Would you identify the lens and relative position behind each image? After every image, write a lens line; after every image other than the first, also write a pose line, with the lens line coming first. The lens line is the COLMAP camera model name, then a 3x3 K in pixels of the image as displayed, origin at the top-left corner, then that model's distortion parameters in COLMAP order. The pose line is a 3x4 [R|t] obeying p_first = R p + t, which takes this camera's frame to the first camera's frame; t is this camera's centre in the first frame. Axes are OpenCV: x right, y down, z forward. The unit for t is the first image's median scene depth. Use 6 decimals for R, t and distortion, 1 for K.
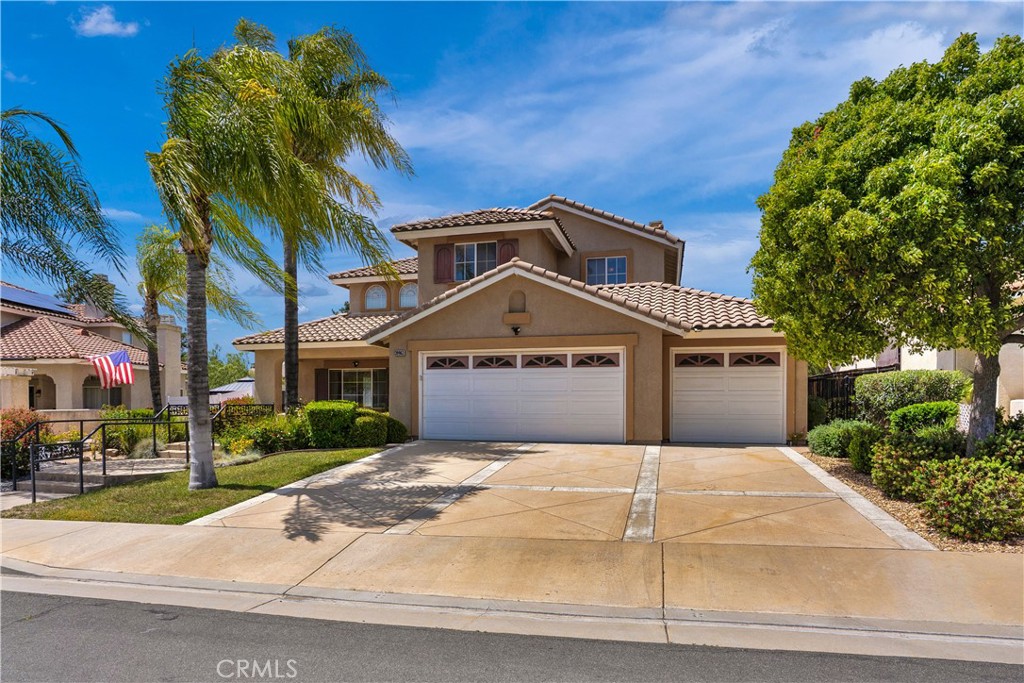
lens RADIAL K [[539.8, 0, 492.1], [0, 539.8, 417.2], [0, 0, 1]] dist [-0.039195, -0.000179]
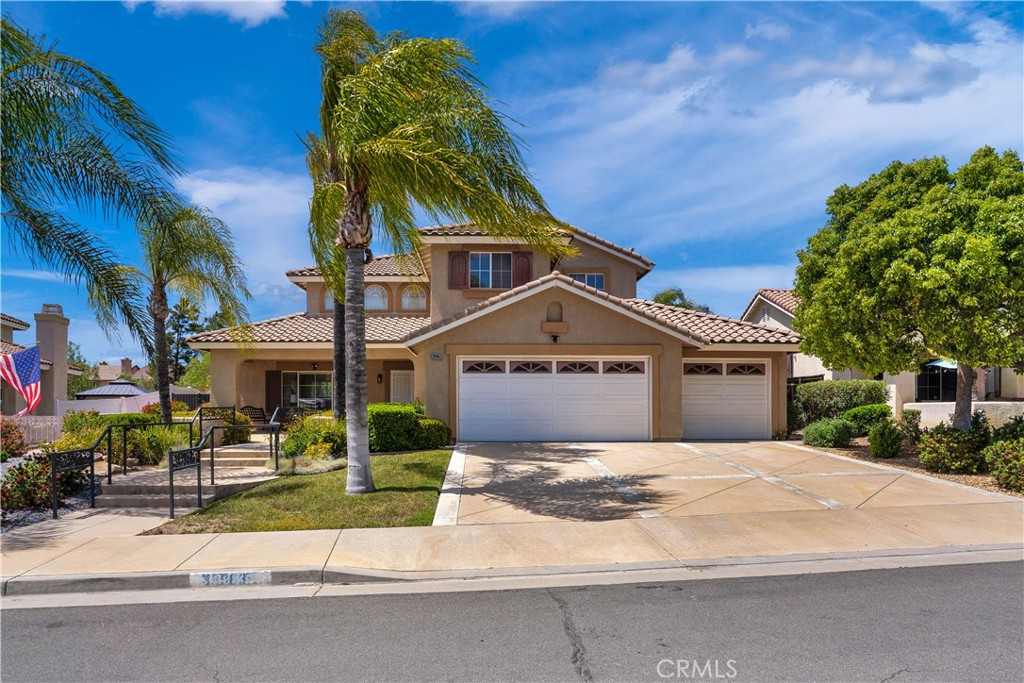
lens RADIAL K [[539.8, 0, 492.1], [0, 539.8, 417.2], [0, 0, 1]] dist [-0.039195, -0.000179]
pose [[0.959622, -0.006406, 0.281220, -0.391626], [0.009571, 0.999905, -0.009881, 0.006324], [-0.281130, 0.012174, 0.959593, 0.003057]]
